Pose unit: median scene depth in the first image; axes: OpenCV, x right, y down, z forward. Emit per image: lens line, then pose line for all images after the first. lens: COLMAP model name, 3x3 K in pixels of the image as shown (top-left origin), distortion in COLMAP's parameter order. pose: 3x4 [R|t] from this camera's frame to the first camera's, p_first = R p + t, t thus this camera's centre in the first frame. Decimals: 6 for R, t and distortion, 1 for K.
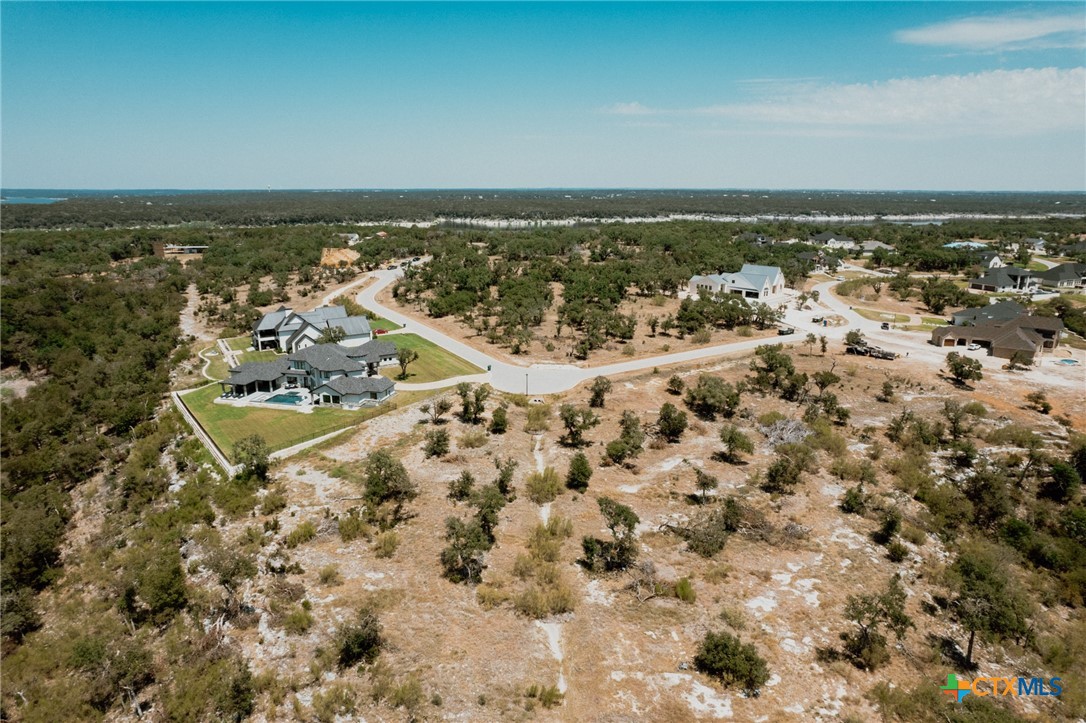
lens RADIAL K [[697.0, 0, 534.5], [0, 697.0, 358.0], [0, 0, 1]] dist [-0.085244, 0.066343]
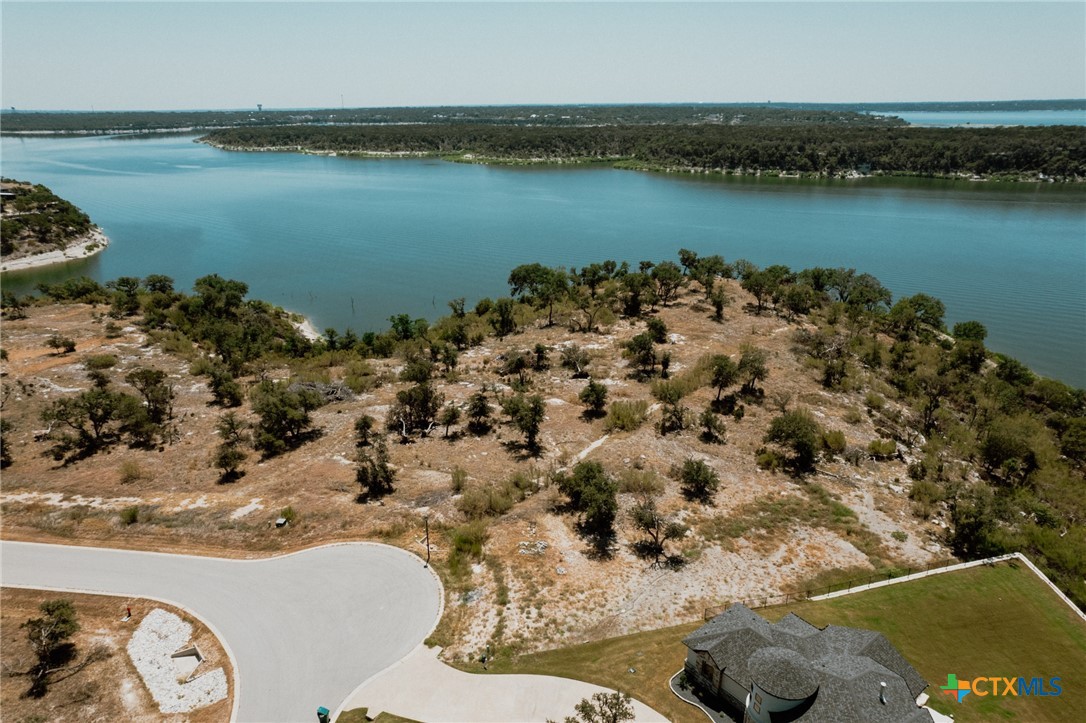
lens RADIAL K [[694.1, 0, 540.0], [0, 694.1, 366.0], [0, 0, 1]] dist [-0.084126, 0.077911]
pose [[-0.783105, -0.217105, 0.582763, -0.160214], [0.158195, 0.836715, 0.524293, -0.146783], [-0.601433, 0.502766, -0.620890, 0.595603]]
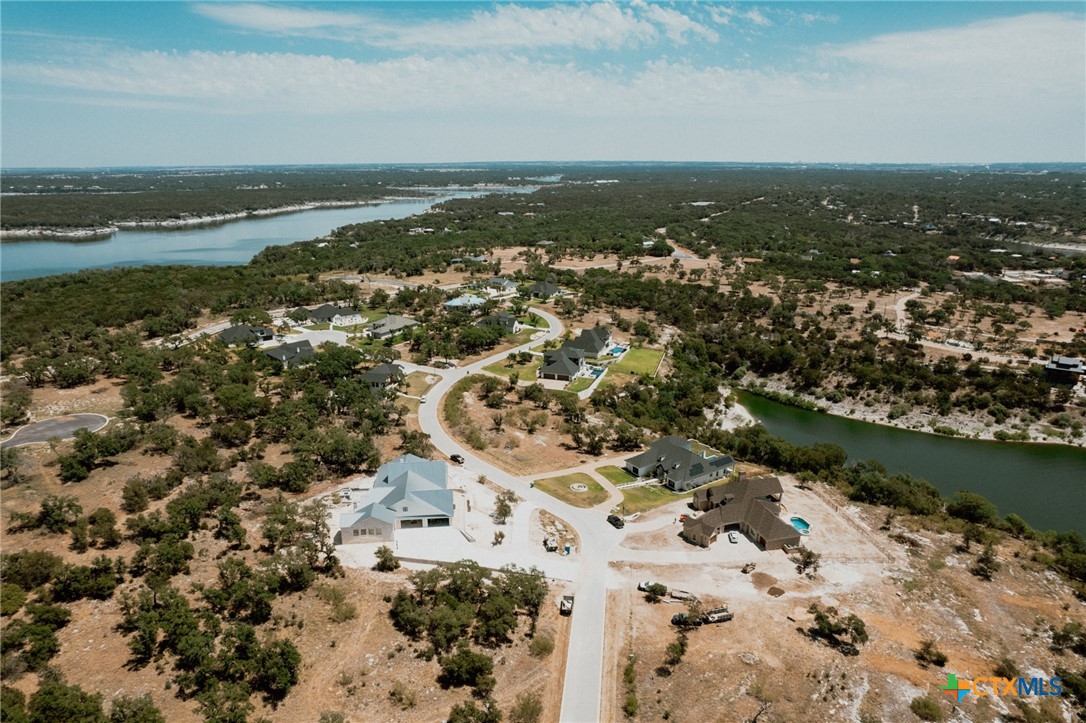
lens RADIAL K [[694.6, 0, 539.3], [0, 694.6, 370.3], [0, 0, 1]] dist [-0.077809, 0.072857]
pose [[0.623461, -0.230753, 0.747027, -0.081448], [0.190279, 0.971510, 0.141290, -0.260623], [-0.758347, 0.054055, 0.649606, 0.393141]]
